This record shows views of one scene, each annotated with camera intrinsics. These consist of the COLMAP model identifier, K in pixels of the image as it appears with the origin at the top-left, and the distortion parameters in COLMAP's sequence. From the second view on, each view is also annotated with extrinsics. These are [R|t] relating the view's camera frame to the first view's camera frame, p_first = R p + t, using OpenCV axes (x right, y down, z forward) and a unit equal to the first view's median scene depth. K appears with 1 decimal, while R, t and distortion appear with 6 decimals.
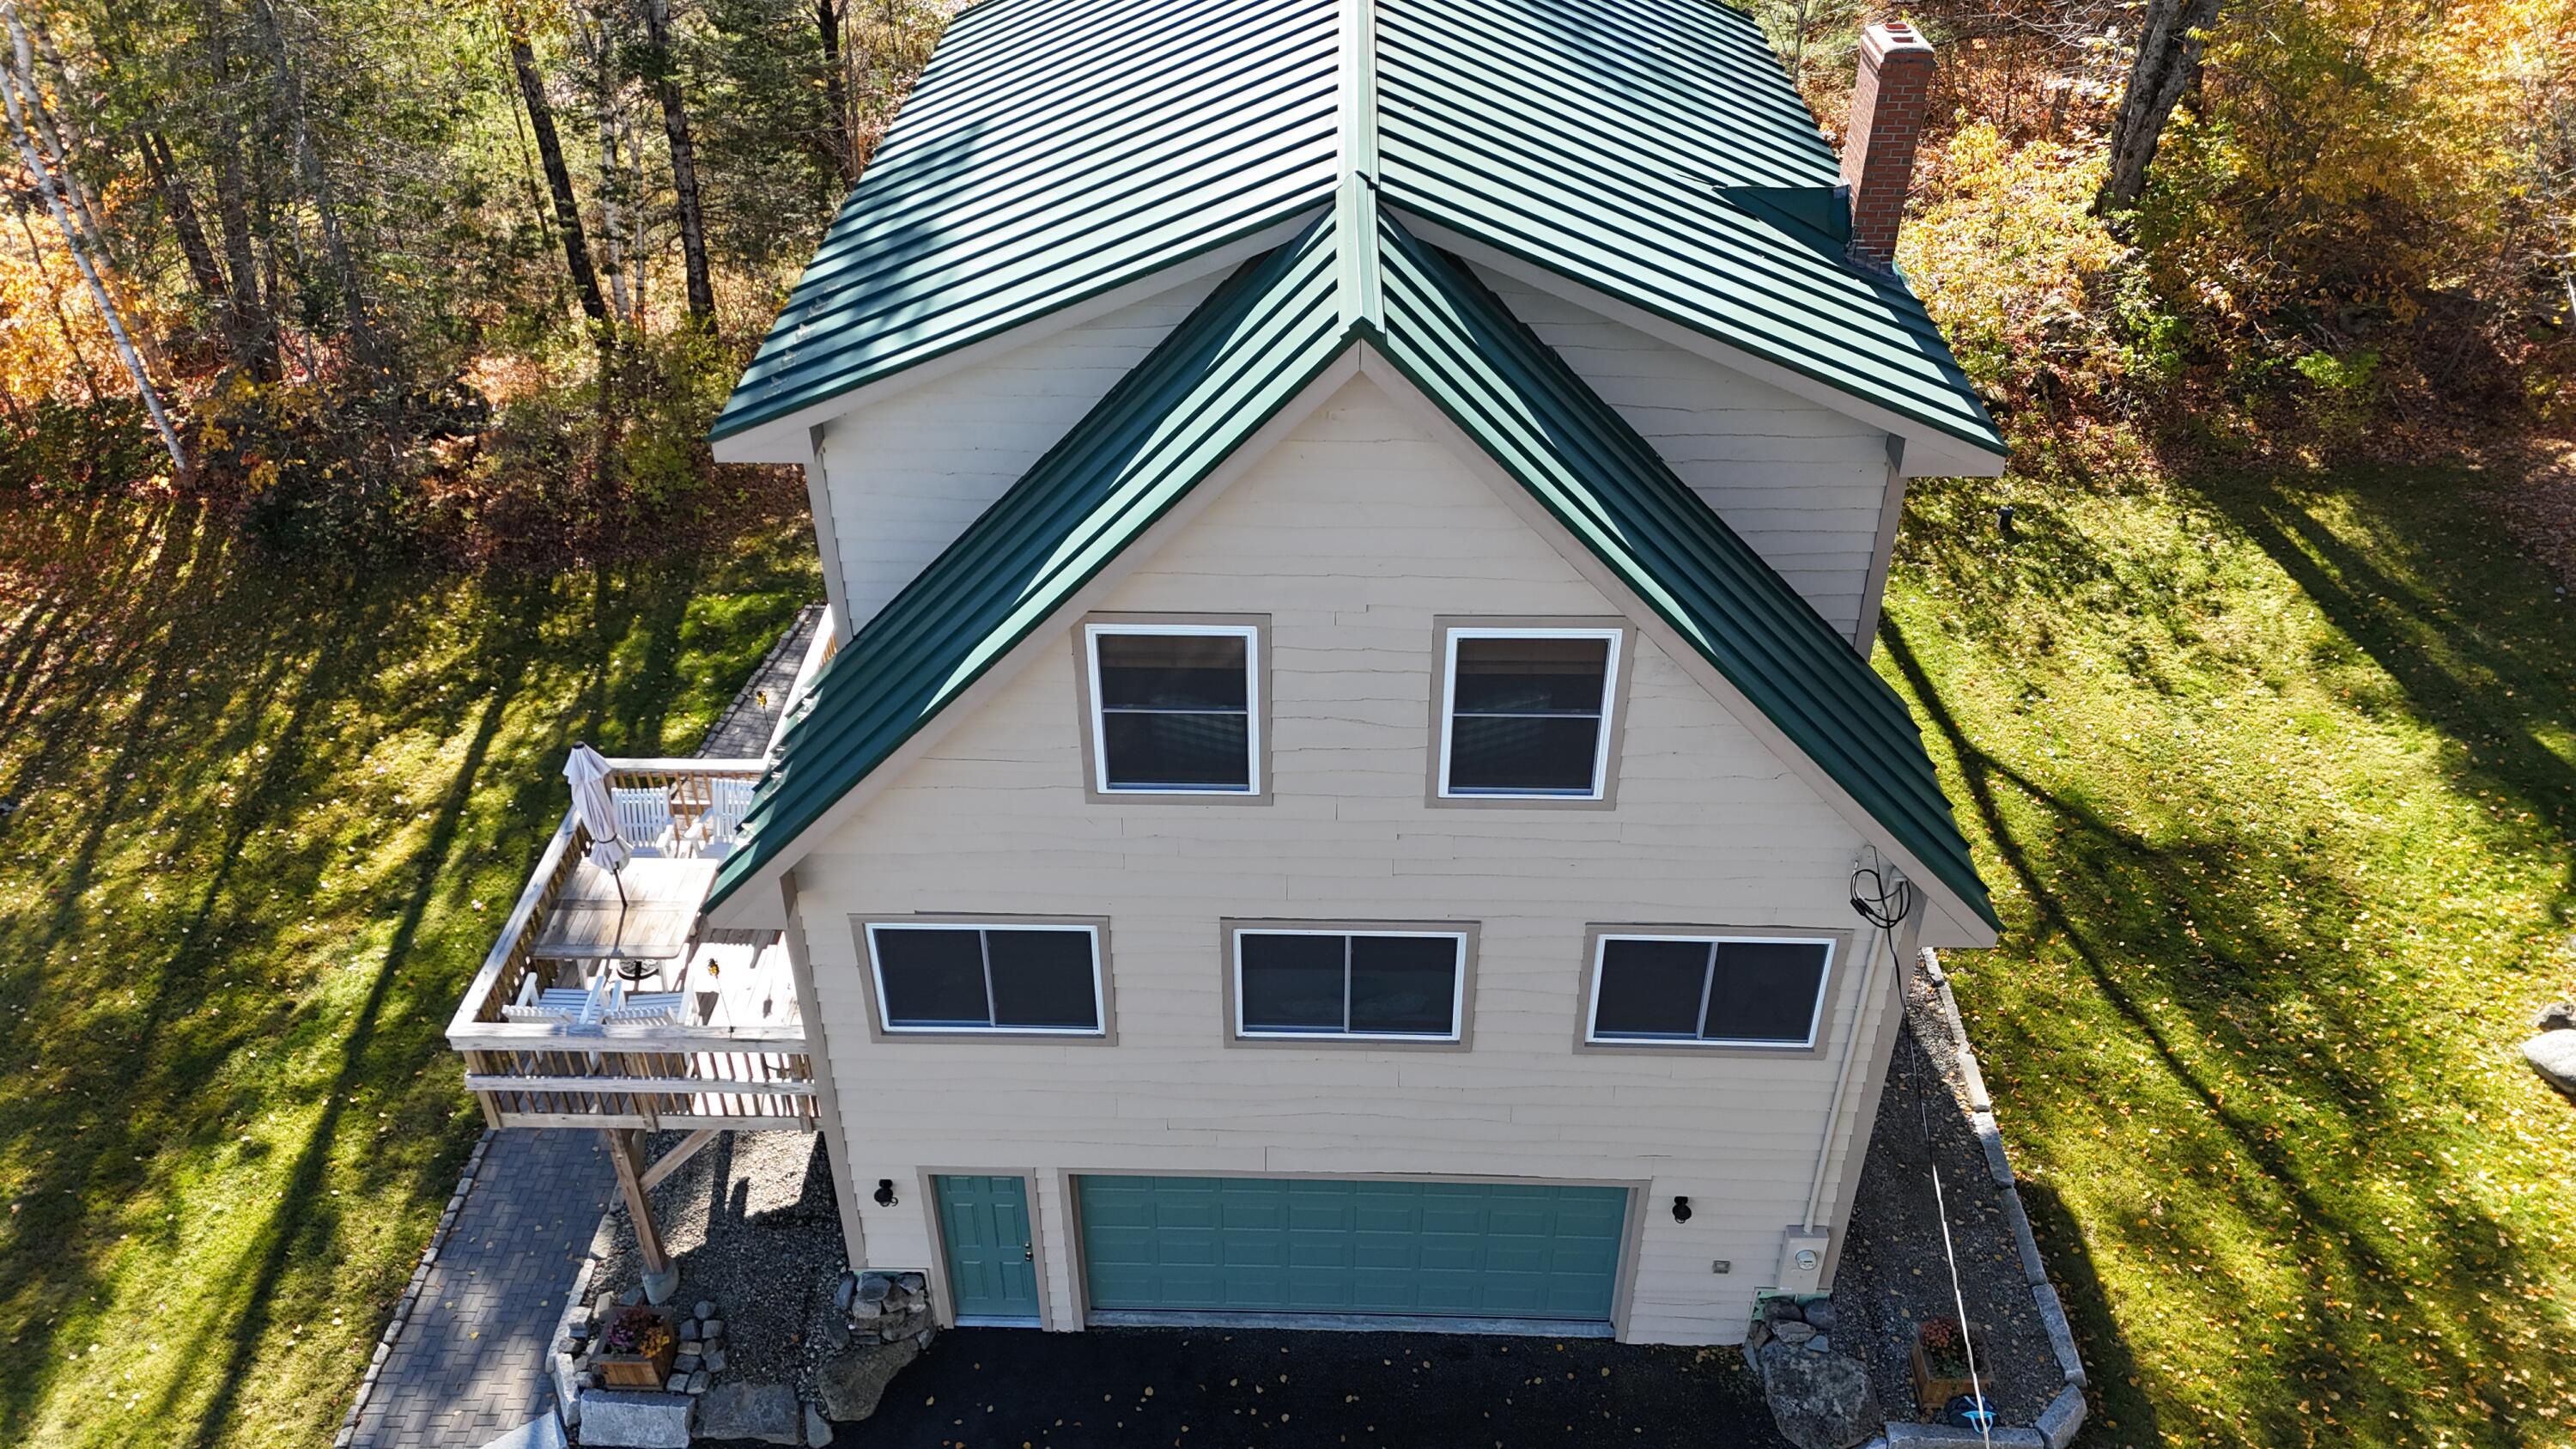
lens RADIAL K [[1852.3, 0, 1284.3], [0, 1852.3, 704.2], [0, 0, 1]] dist [0.080353, -0.057368]
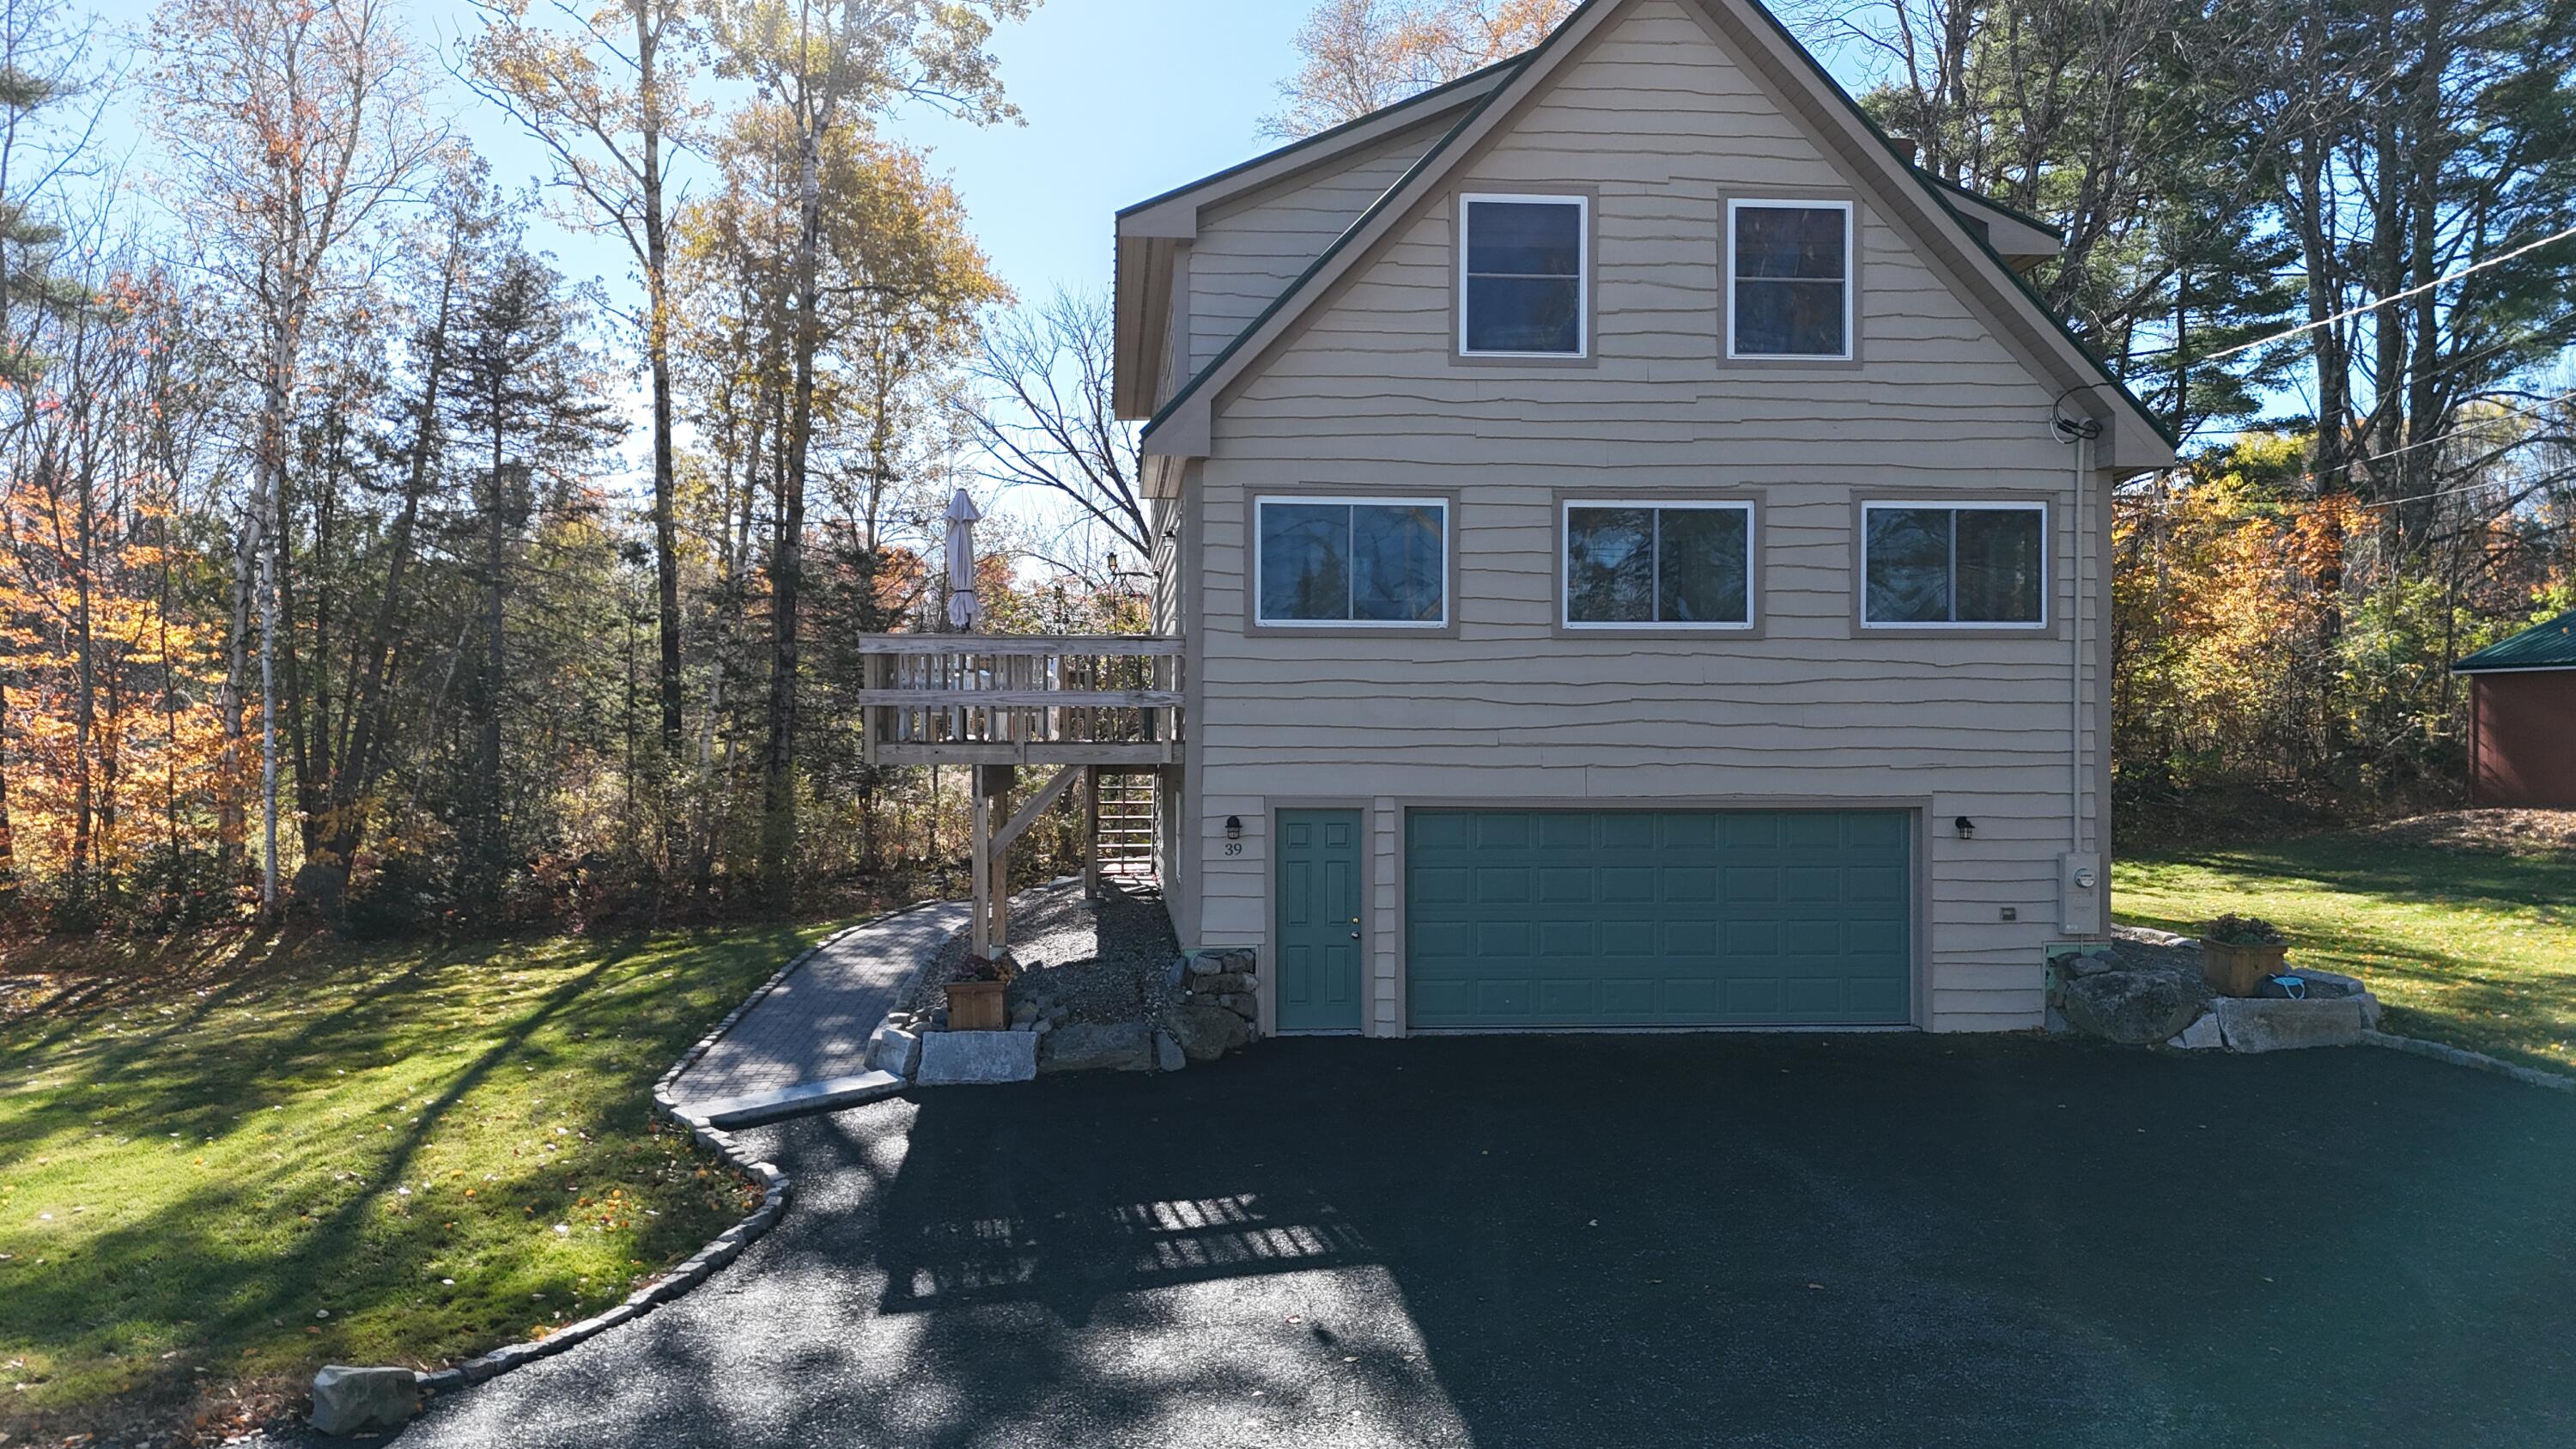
lens RADIAL K [[1852.3, 0, 1283.4], [0, 1852.3, 729.4], [0, 0, 1]] dist [0.080353, -0.057368]
pose [[0.992312, 0.005469, 0.123639, -0.301376], [0.066893, 0.816820, -0.573001, 0.780488], [-0.104124, 0.576867, 0.810175, 0.115823]]
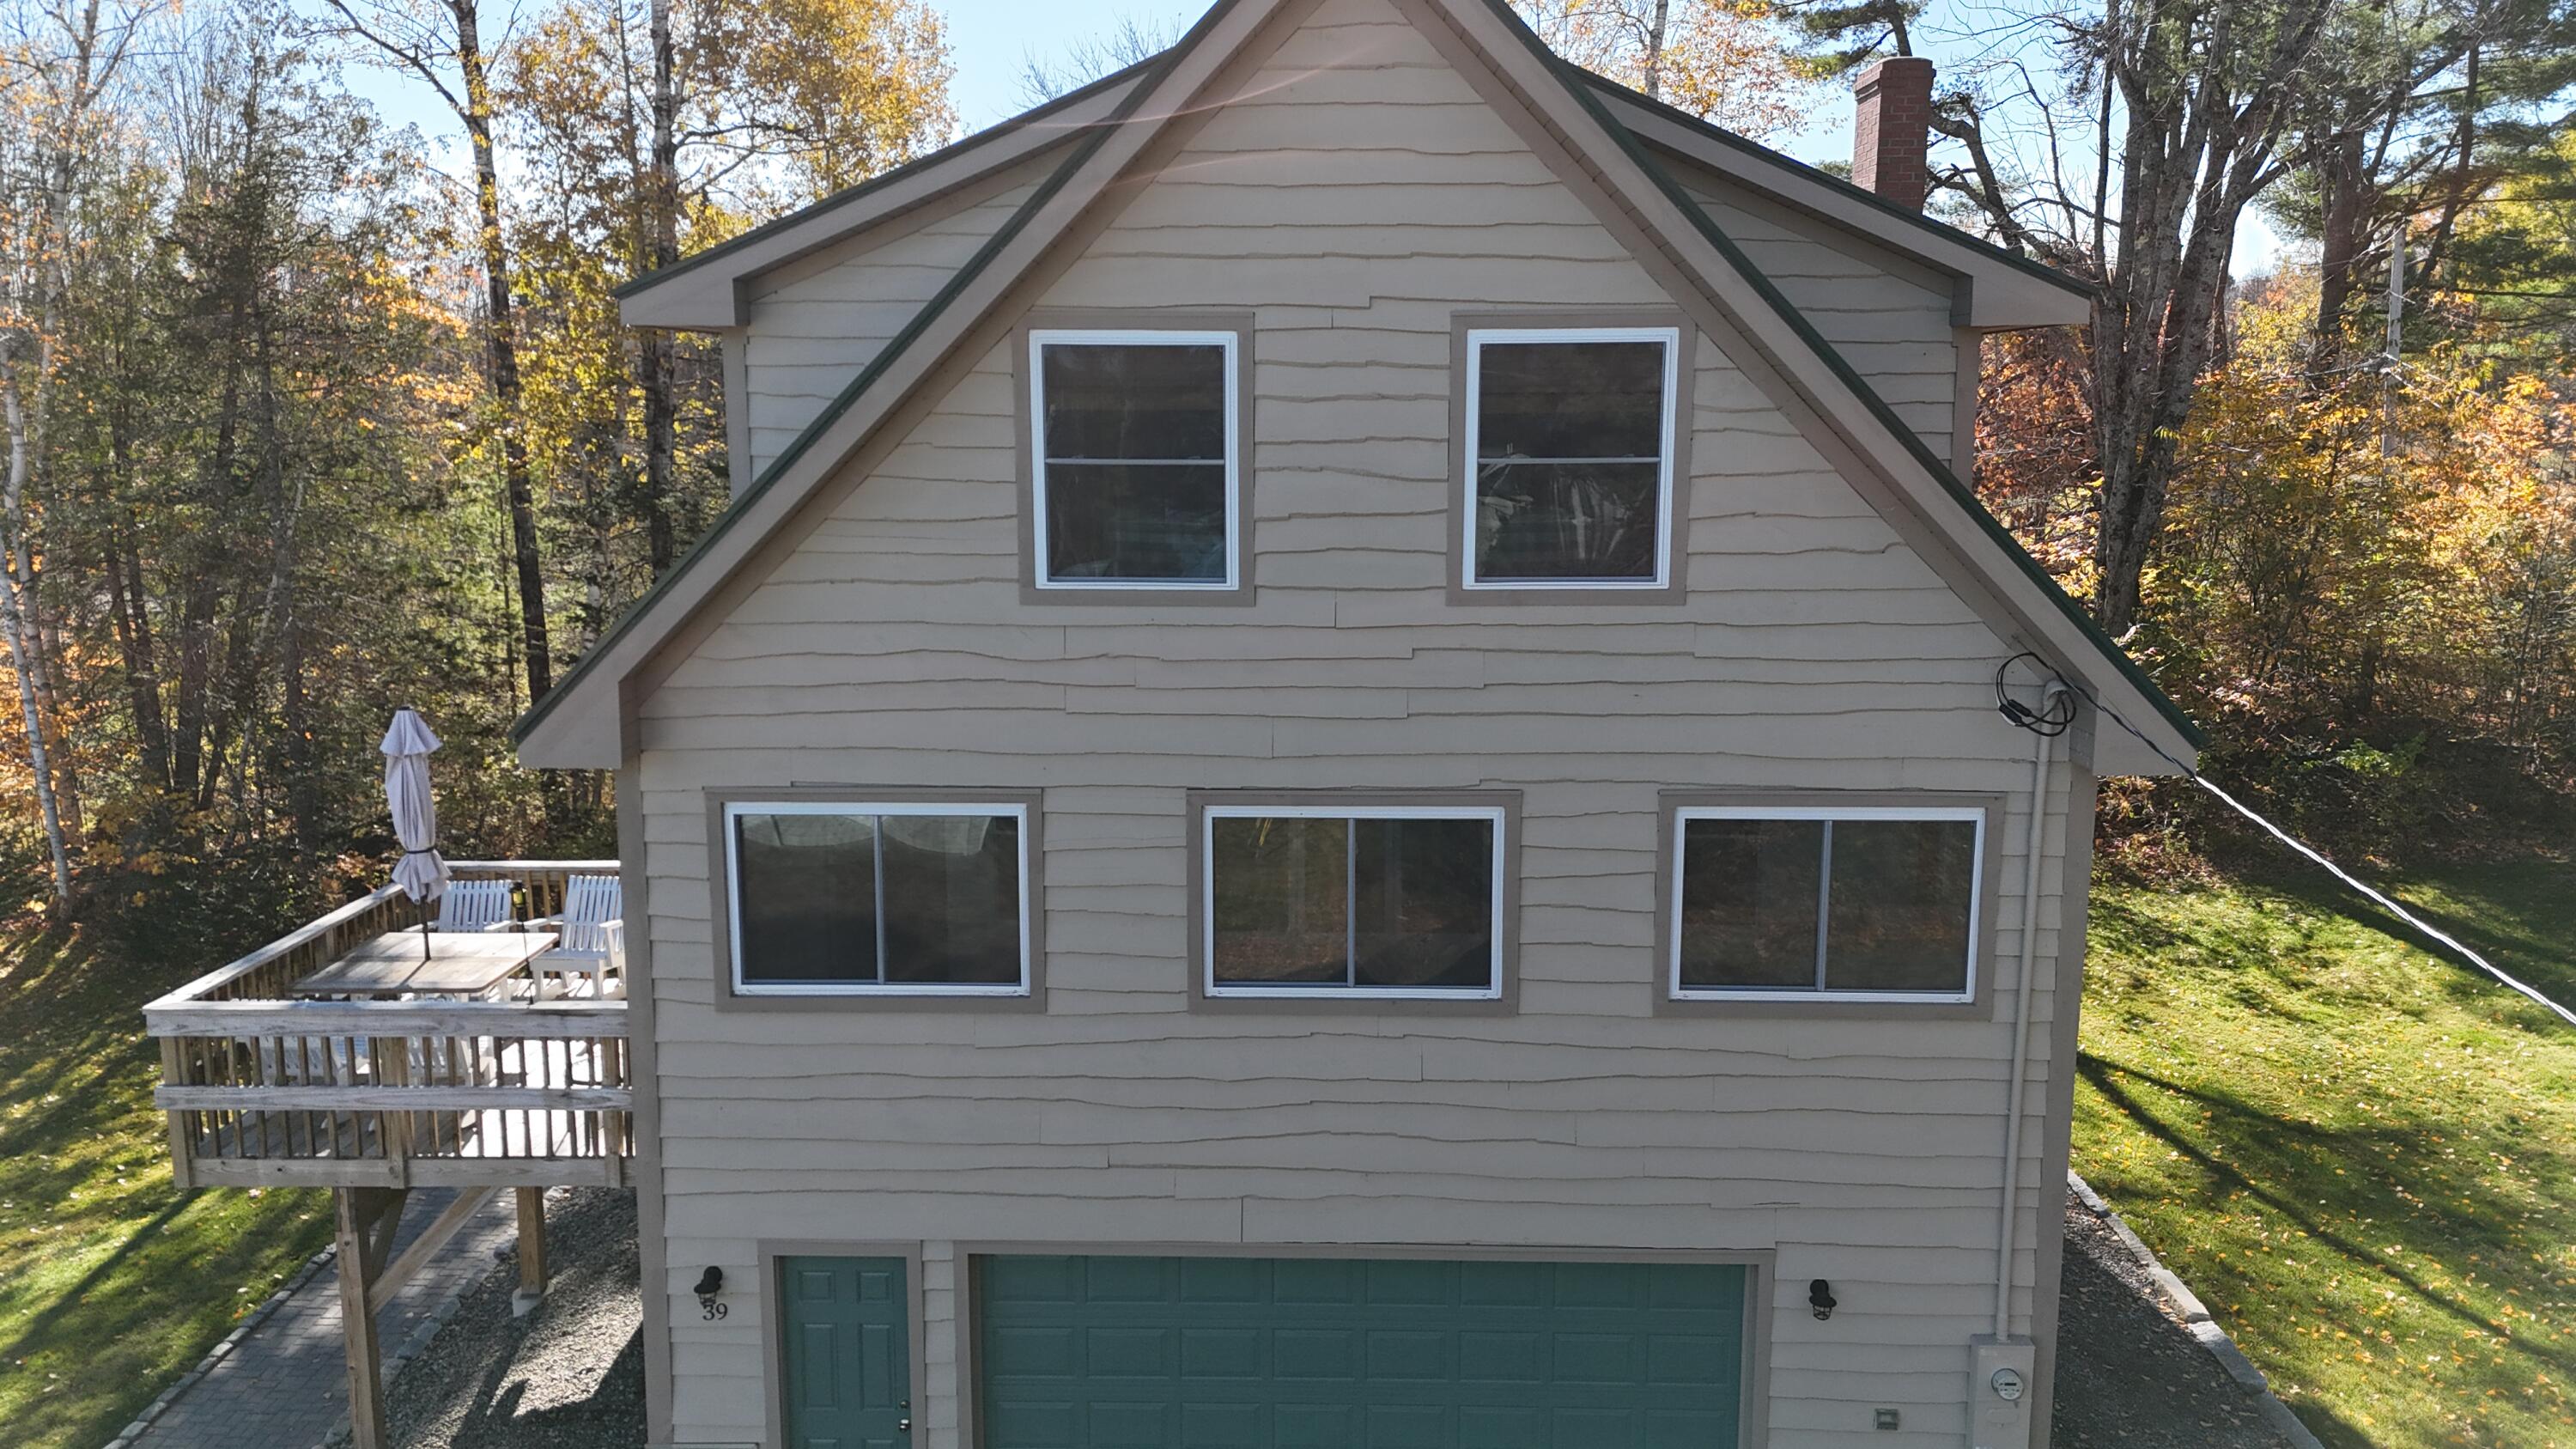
lens RADIAL K [[1852.3, 0, 1284.5], [0, 1852.3, 714.9], [0, 0, 1]] dist [0.080353, -0.057368]
pose [[0.999963, 0.003634, 0.007753, 0.000284], [0.000006, 0.905159, -0.425073, 0.353803], [-0.008563, 0.425057, 0.905126, 0.242651]]
